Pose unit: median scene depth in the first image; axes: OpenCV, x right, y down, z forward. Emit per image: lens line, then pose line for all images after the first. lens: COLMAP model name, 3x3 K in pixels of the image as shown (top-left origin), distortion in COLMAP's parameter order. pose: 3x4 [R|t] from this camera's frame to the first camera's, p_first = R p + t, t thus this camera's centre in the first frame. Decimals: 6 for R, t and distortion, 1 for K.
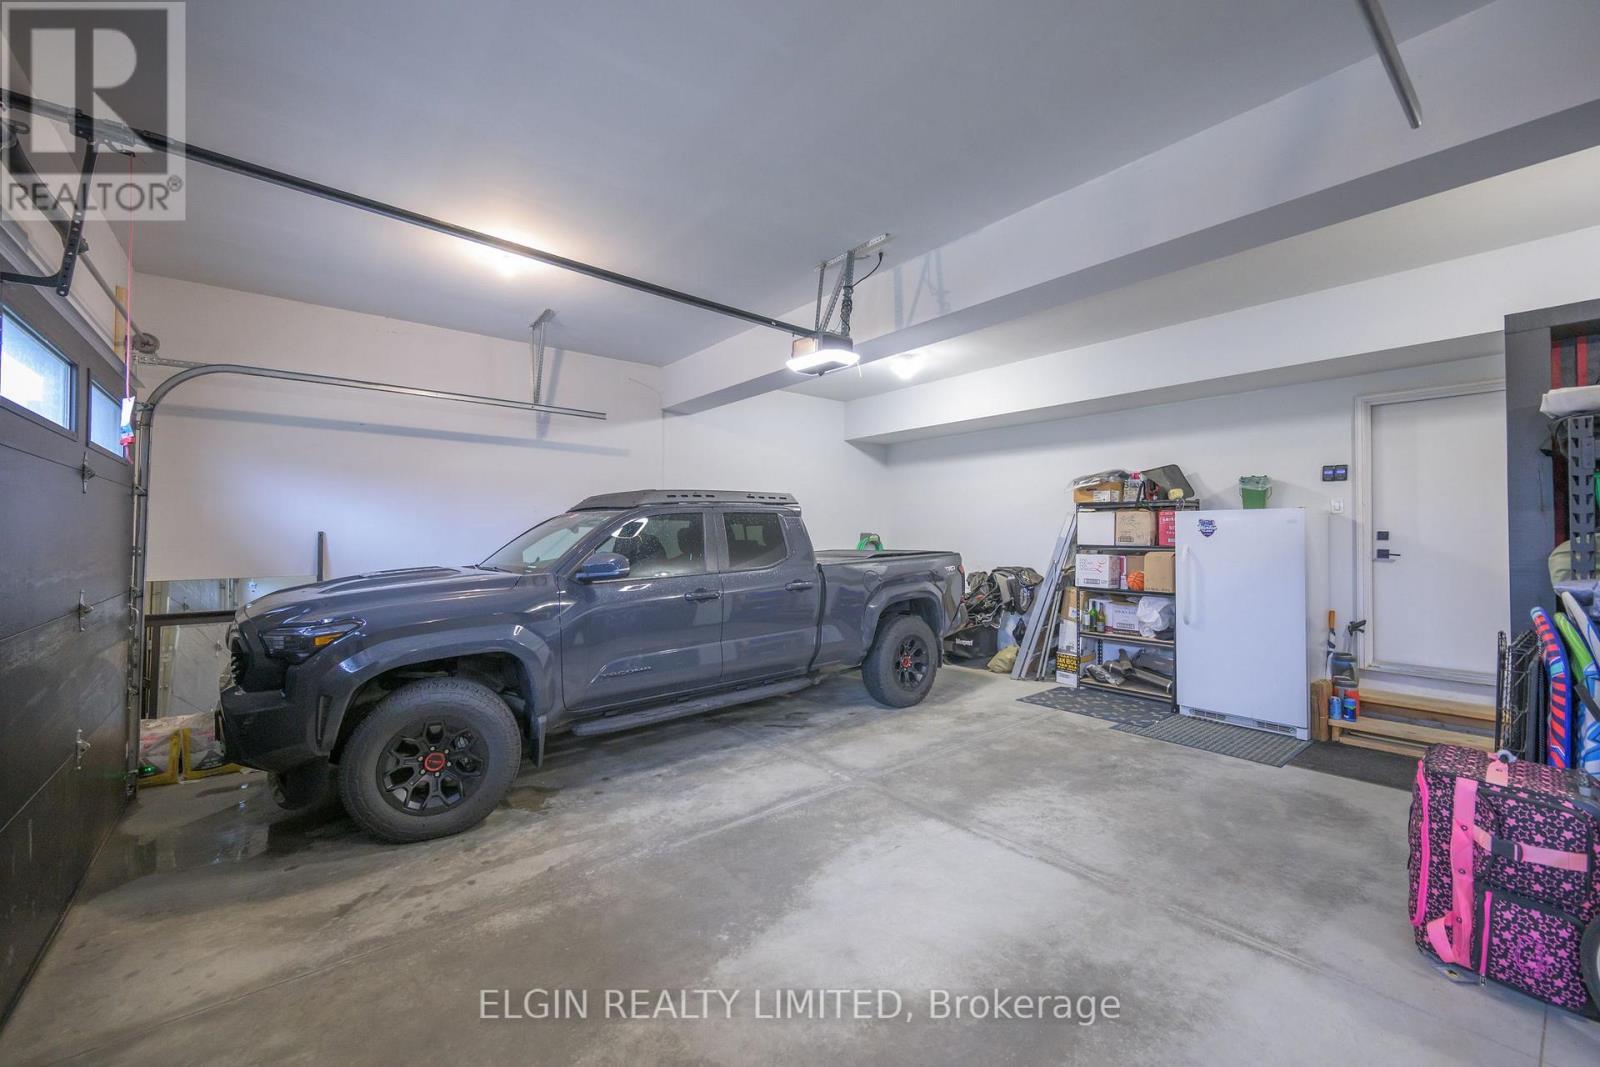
lens RADIAL K [[641.5, 0, 800.7], [0, 641.5, 529.3], [0, 0, 1]] dist [-0.002930, -0.000200]
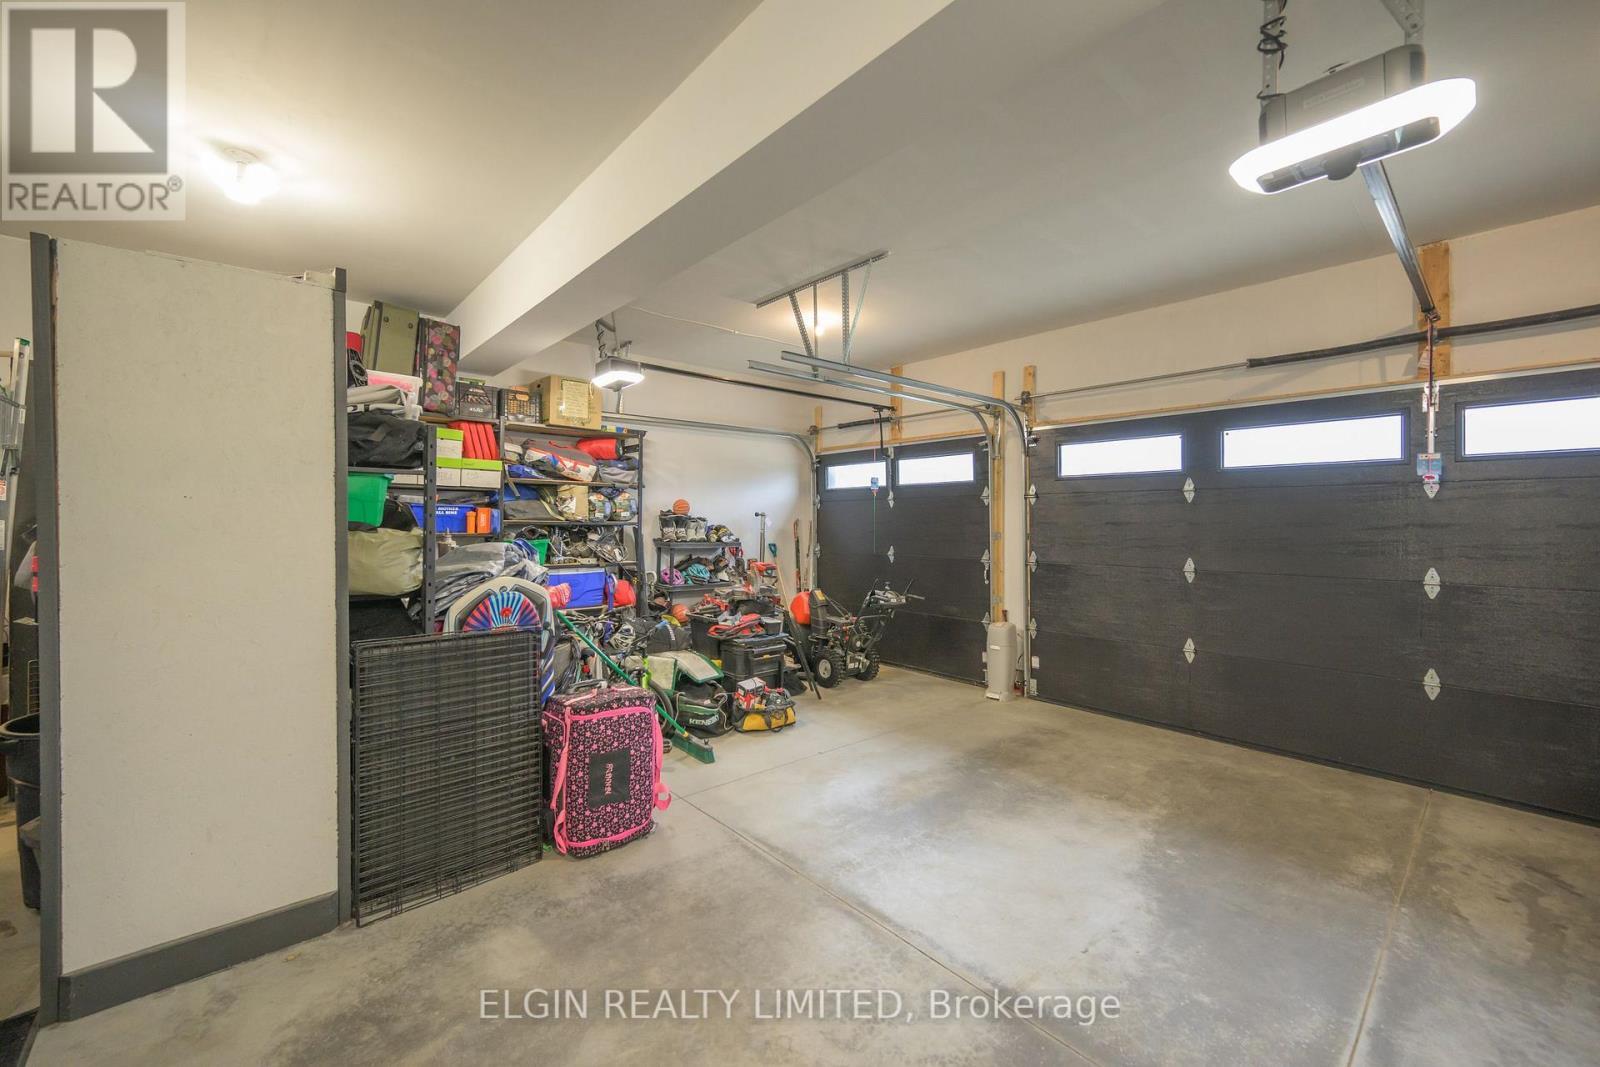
lens RADIAL K [[641.5, 0, 799.5], [0, 641.5, 525.5], [0, 0, 1]] dist [-0.002930, -0.000200]
pose [[-0.998723, 0.000494, -0.050515, 0.615046], [0.000507, 1.000000, -0.000246, 0.000831], [0.050515, -0.000271, -0.998723, 2.041078]]
